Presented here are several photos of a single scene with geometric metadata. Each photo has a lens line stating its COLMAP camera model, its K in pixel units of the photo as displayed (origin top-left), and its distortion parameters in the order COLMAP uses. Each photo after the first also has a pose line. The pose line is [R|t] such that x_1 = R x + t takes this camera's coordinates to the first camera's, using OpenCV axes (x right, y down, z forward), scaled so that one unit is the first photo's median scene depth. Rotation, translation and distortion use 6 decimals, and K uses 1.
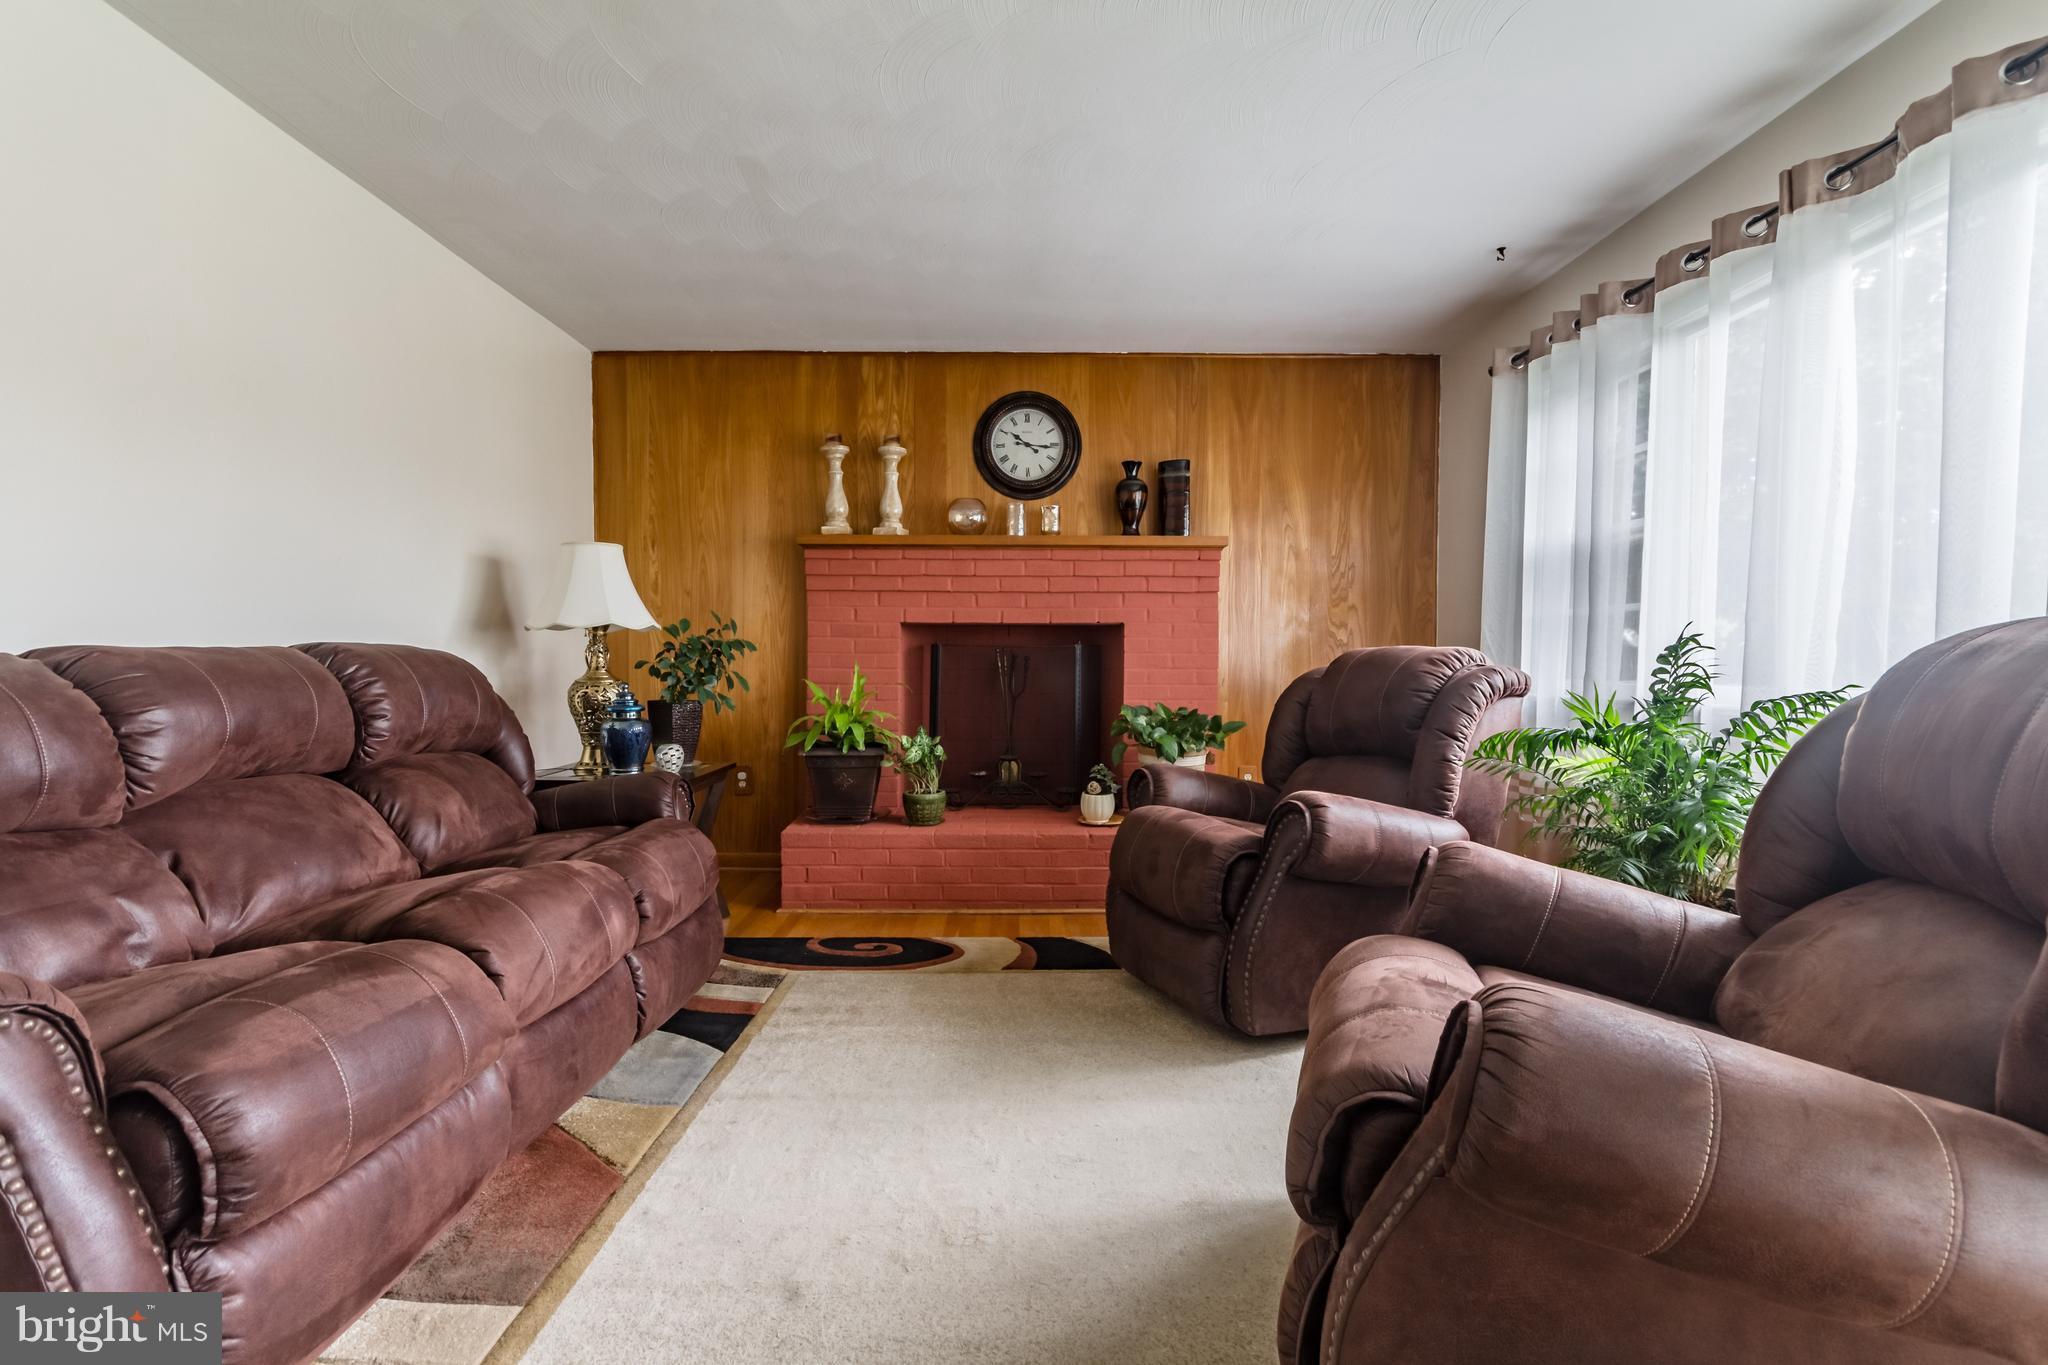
lens RADIAL K [[950.7, 0, 1012.9], [0, 950.7, 684.4], [0, 0, 1]] dist [0.007519, 0.000423]
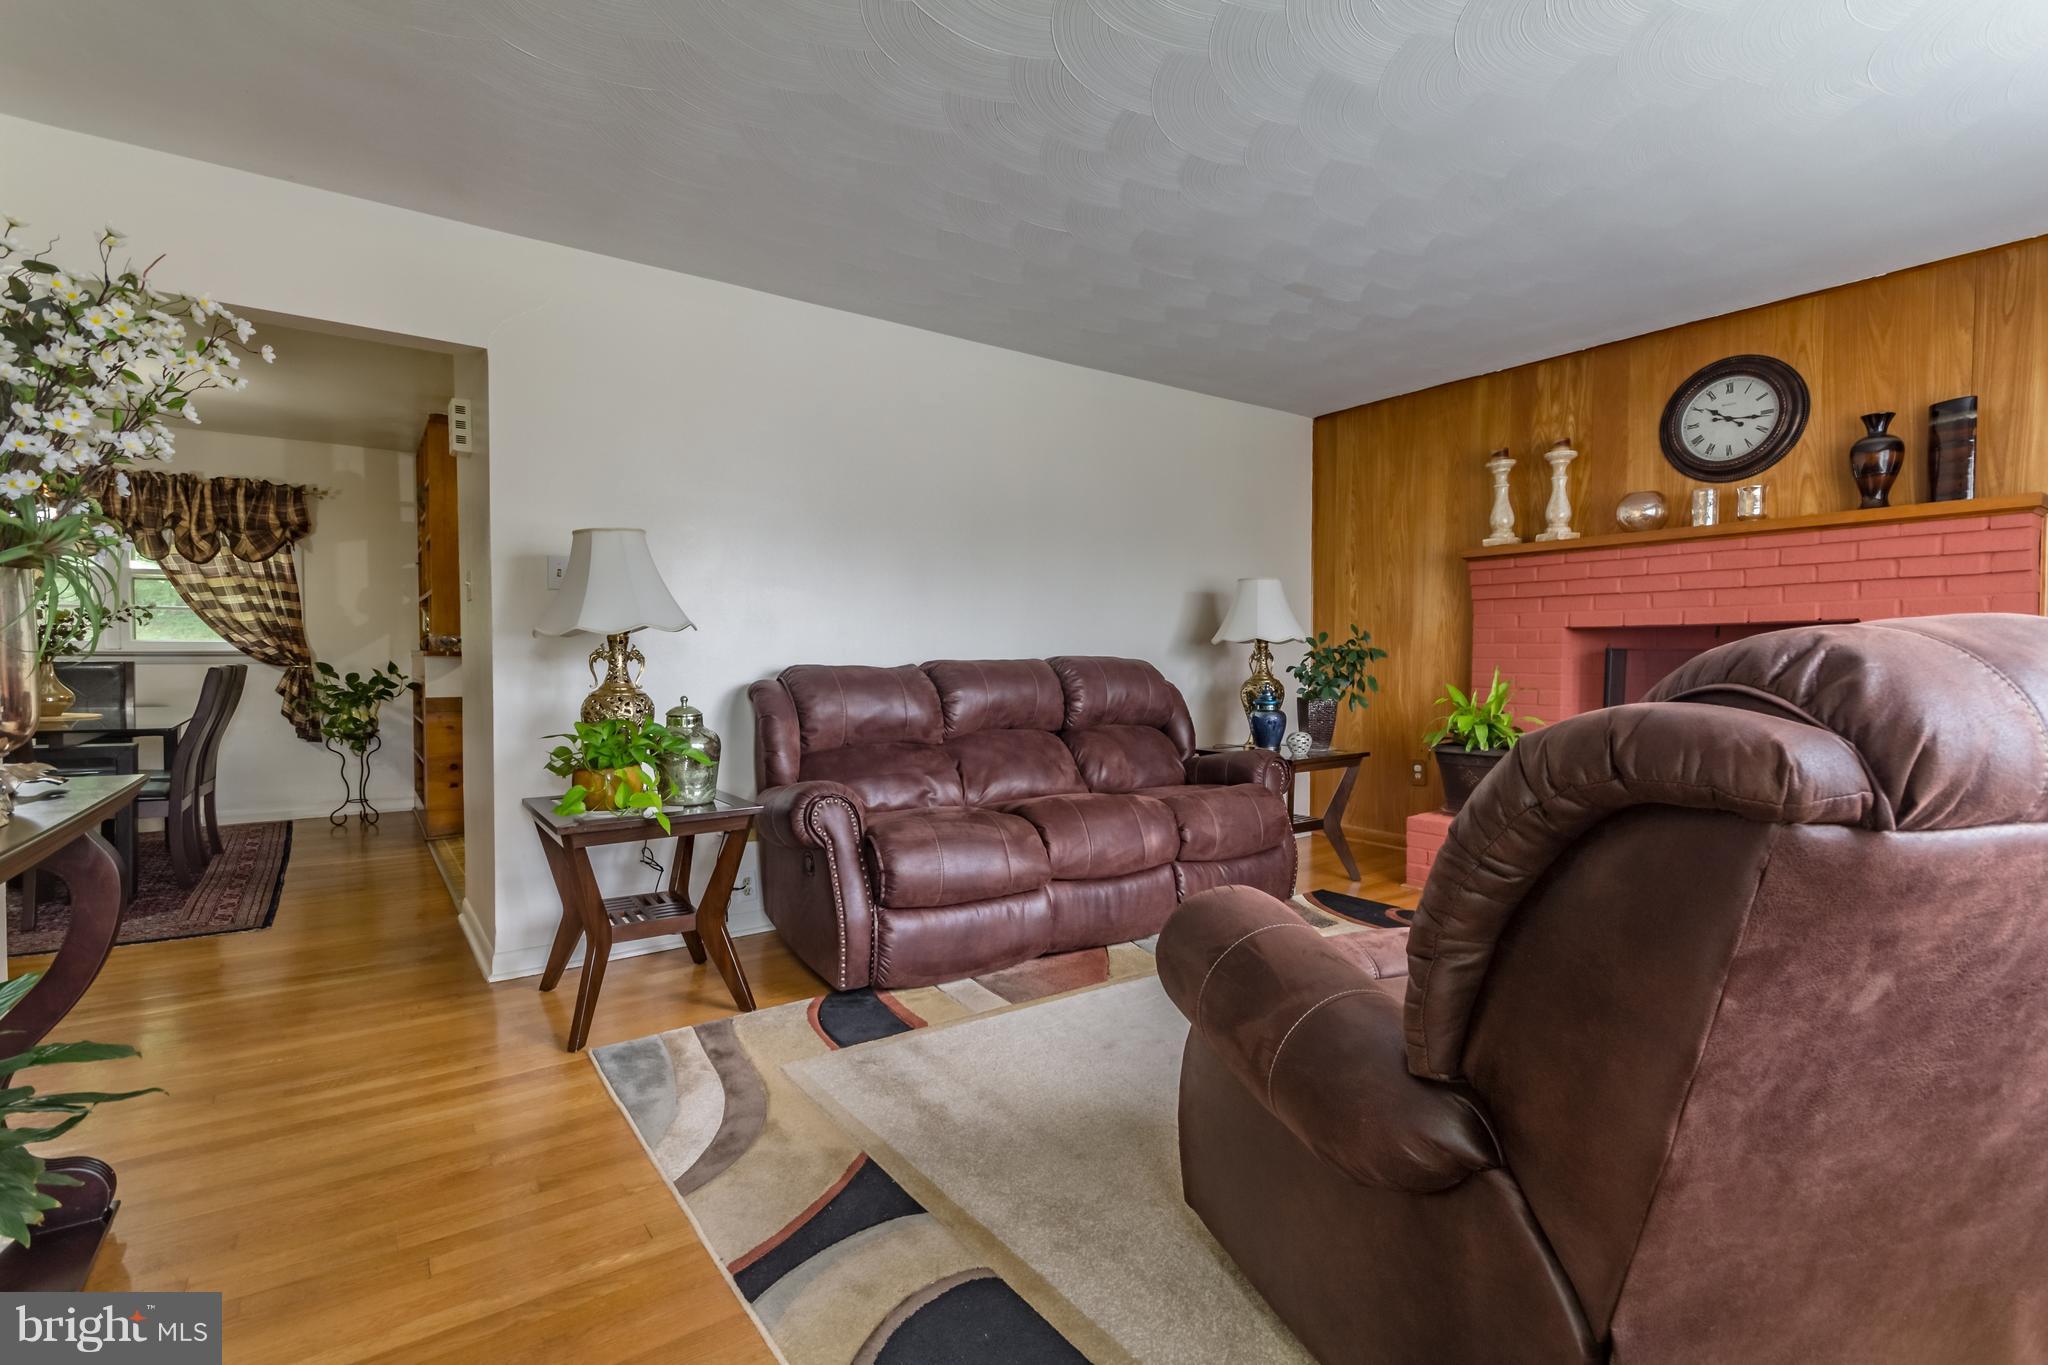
lens RADIAL K [[950.7, 0, 1018.5], [0, 950.7, 689.0], [0, 0, 1]] dist [0.007519, 0.000423]
pose [[0.584103, 0.021276, -0.811400, 0.386097], [-0.019171, 0.999739, 0.012413, -0.002787], [0.811453, 0.008305, 0.584359, -0.042695]]
